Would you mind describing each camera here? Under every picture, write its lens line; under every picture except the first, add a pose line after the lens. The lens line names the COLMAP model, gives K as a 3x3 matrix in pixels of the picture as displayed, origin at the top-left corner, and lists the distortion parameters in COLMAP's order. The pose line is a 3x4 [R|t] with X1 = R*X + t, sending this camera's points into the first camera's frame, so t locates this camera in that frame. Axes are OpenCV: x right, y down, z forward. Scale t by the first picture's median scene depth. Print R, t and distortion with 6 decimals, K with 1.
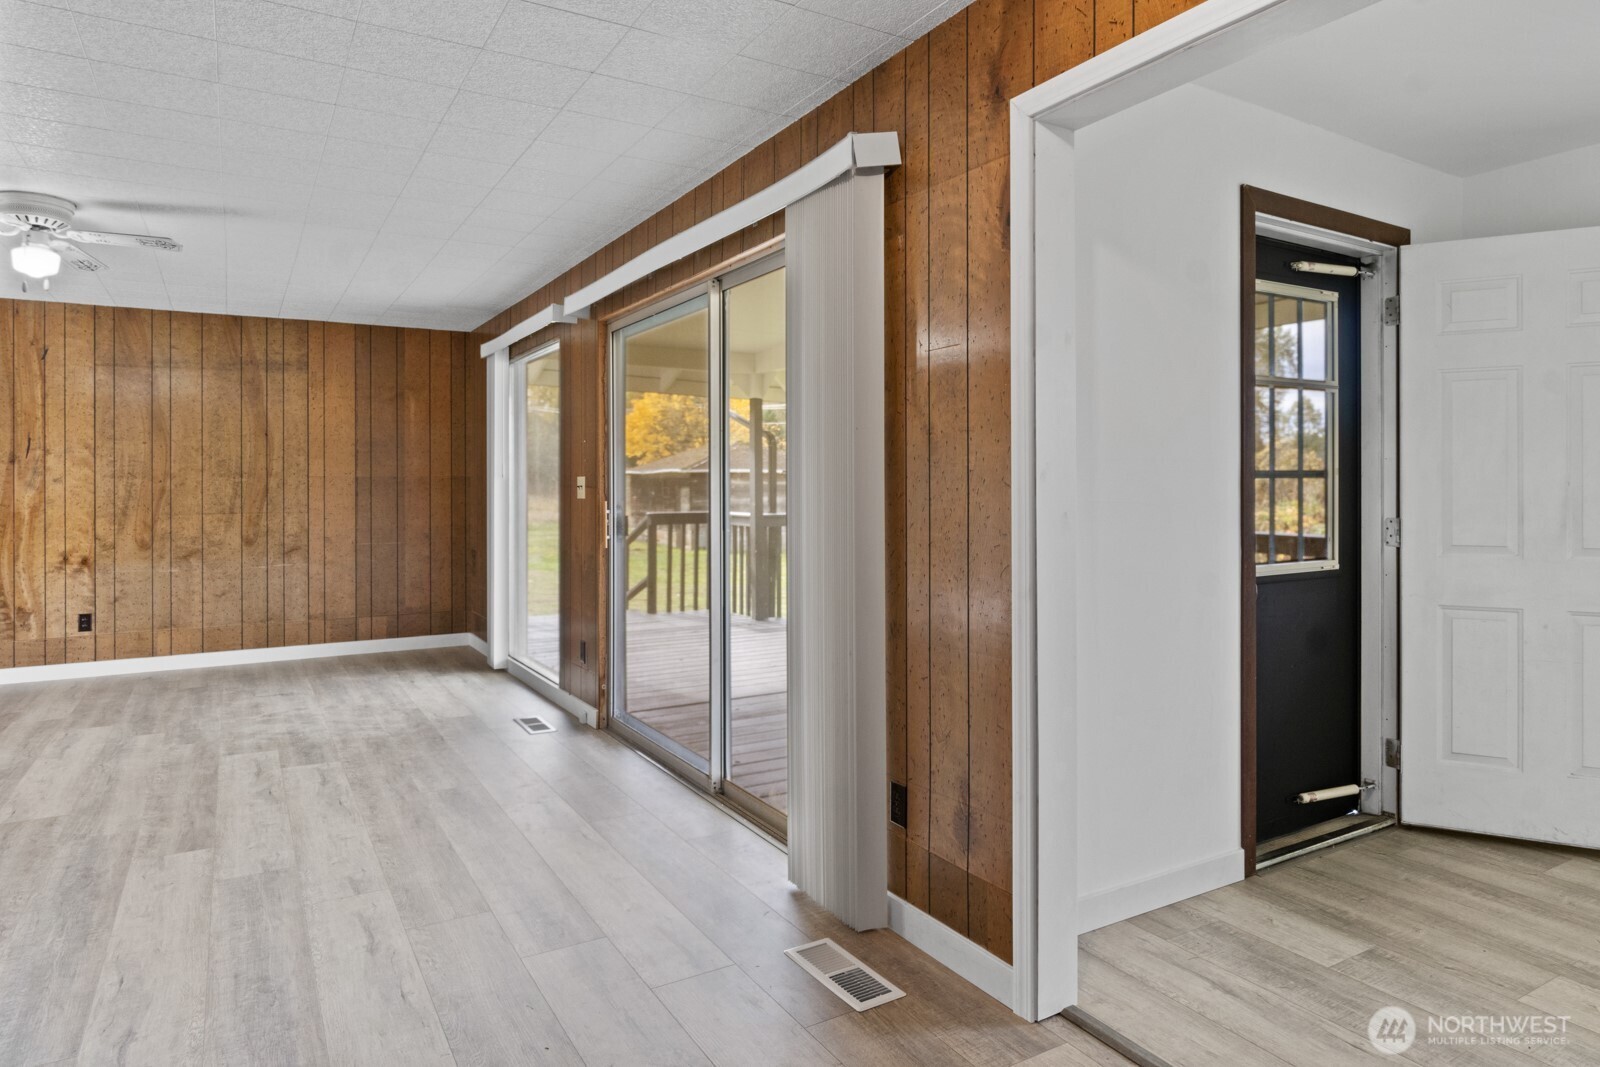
lens RADIAL K [[945.7, 0, 794.1], [0, 945.7, 484.4], [0, 0, 1]] dist [-0.007534, -0.000891]
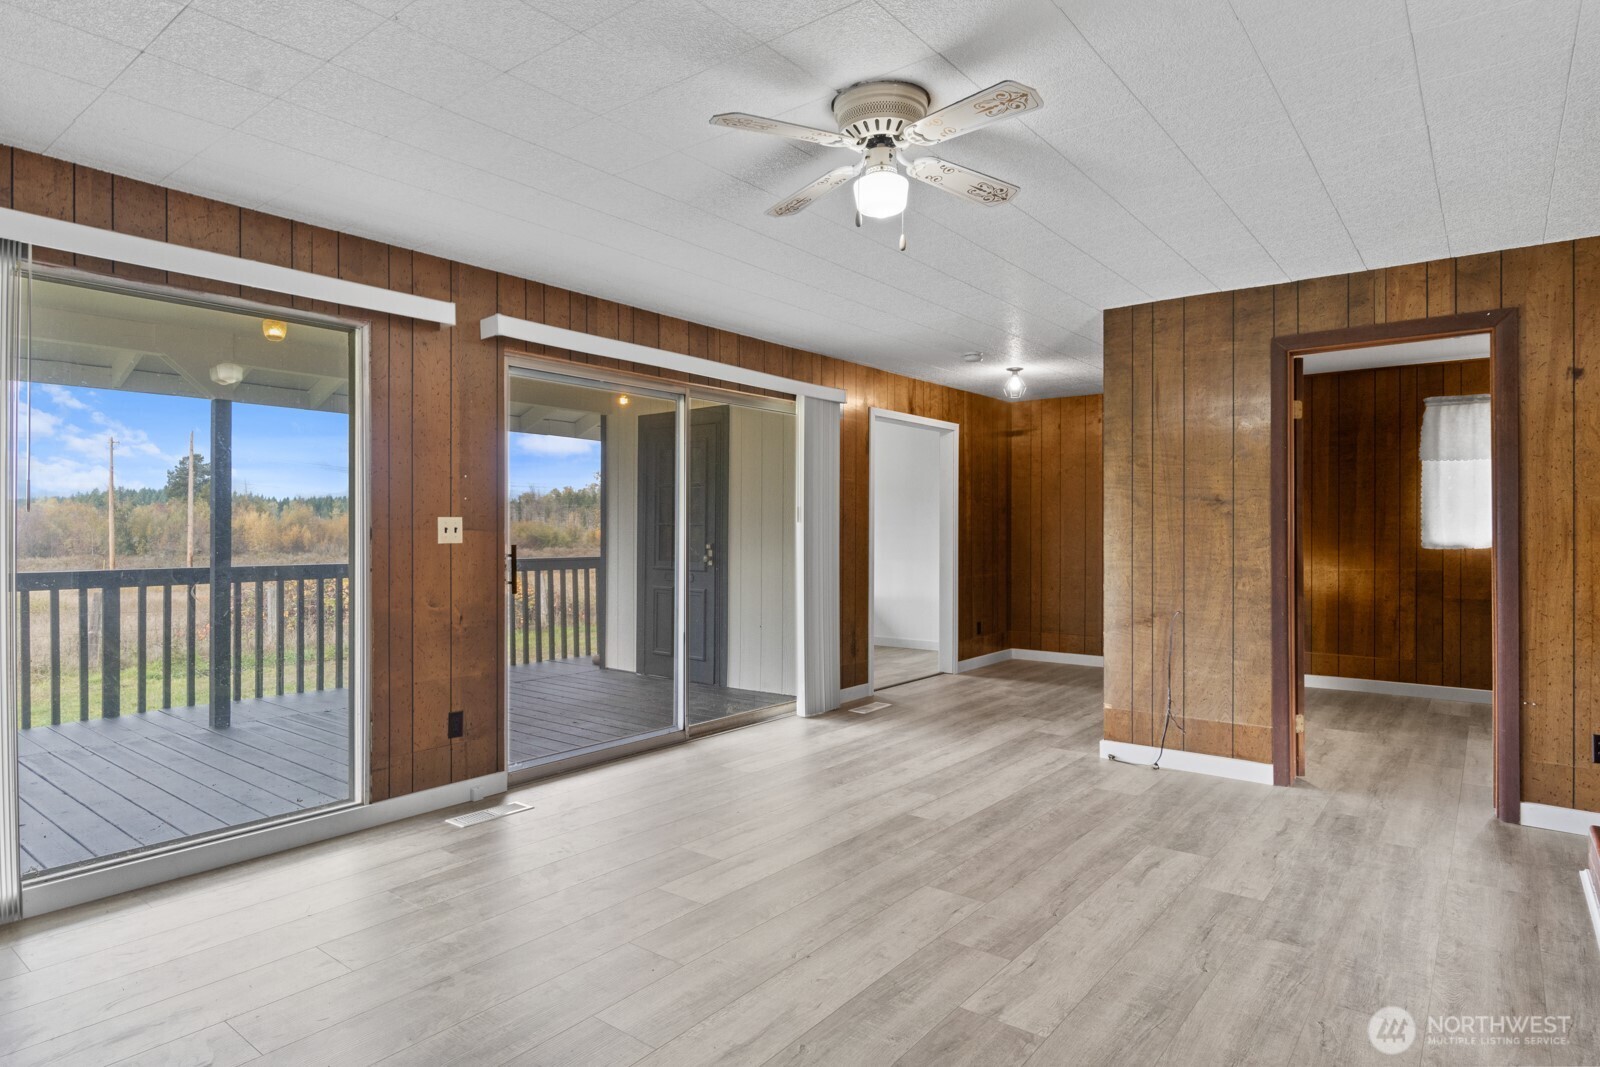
lens RADIAL K [[900.1, 0, 809.1], [0, 900.1, 531.9], [0, 0, 1]] dist [-0.012411, 0.003366]
pose [[-0.369279, -0.001109, 0.929318, -0.829878], [-0.003509, 0.999994, -0.000202, 0.002943], [-0.929312, -0.003336, -0.369280, 0.768813]]
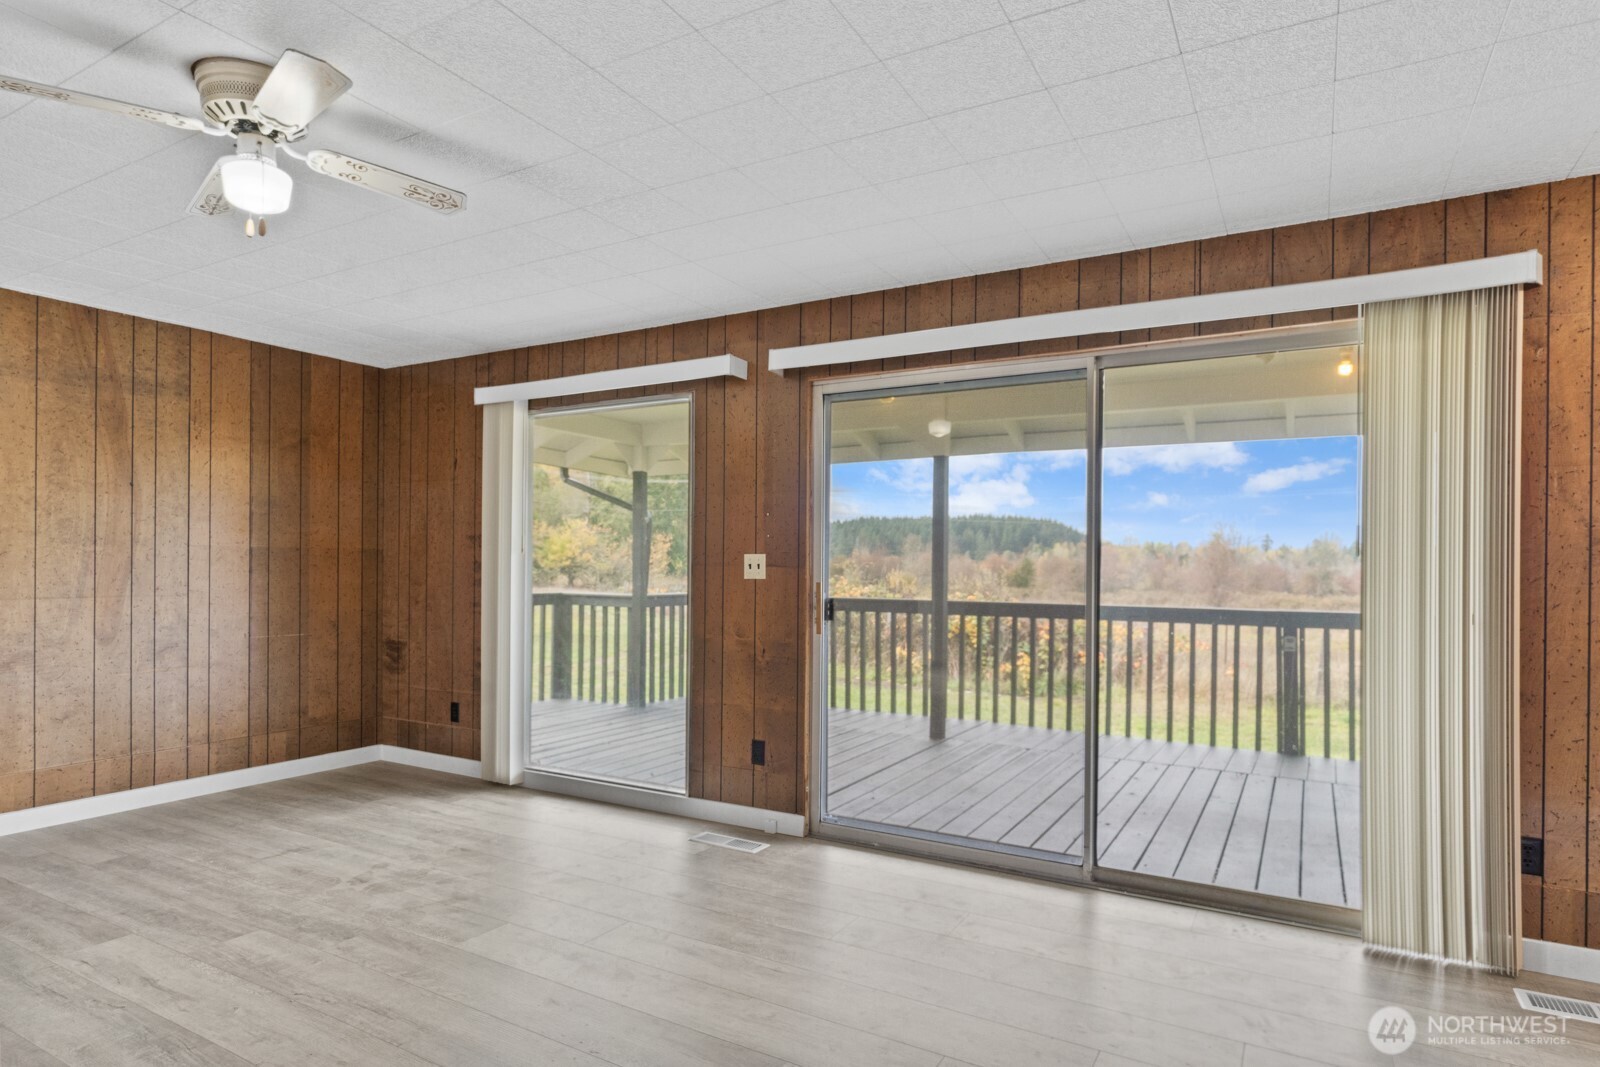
lens RADIAL K [[900.1, 0, 769.3], [0, 900.1, 566.1], [0, 0, 1]] dist [-0.012411, 0.003366]
pose [[0.878776, 0.010501, 0.477119, -0.471376], [-0.012012, 0.999928, 0.000116, 0.002251], [-0.477083, -0.005833, 0.878839, 0.198252]]
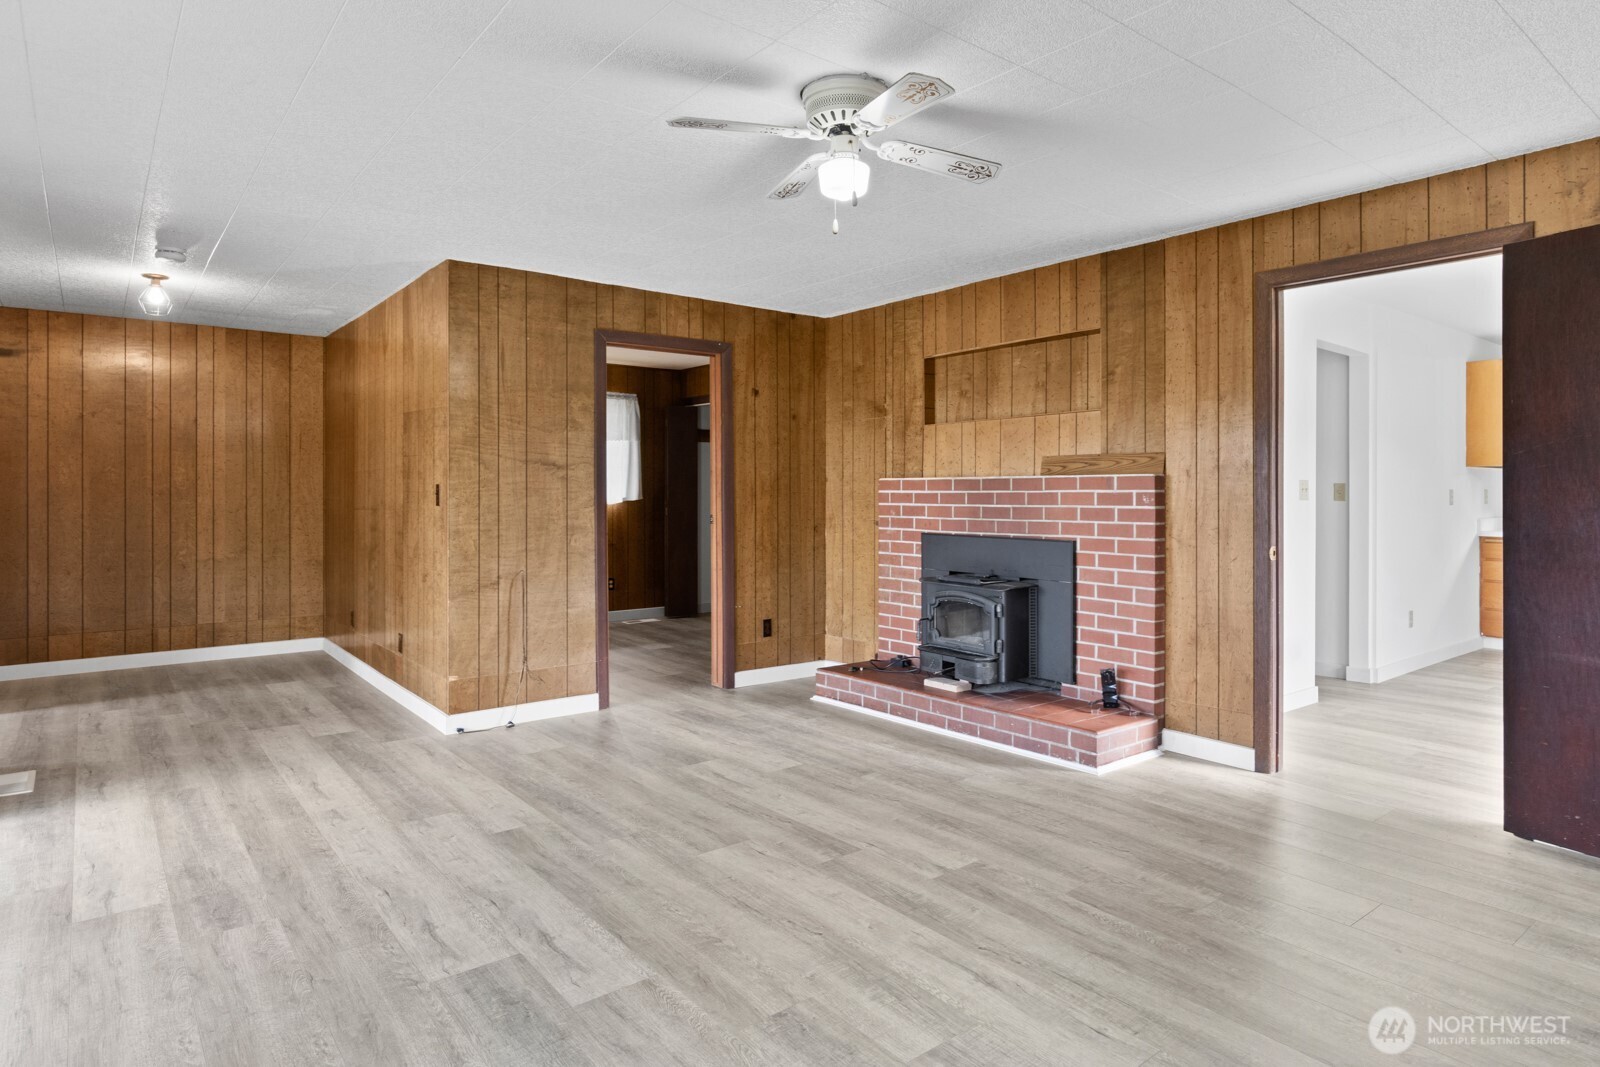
lens RADIAL K [[900.1, 0, 813.7], [0, 900.1, 507.2], [0, 0, 1]] dist [-0.012411, 0.003366]
pose [[-0.988477, 0.004278, -0.151309, -0.404776], [0.001716, 0.999853, 0.017058, -0.000208], [0.151359, 0.016602, -0.988339, 1.004045]]
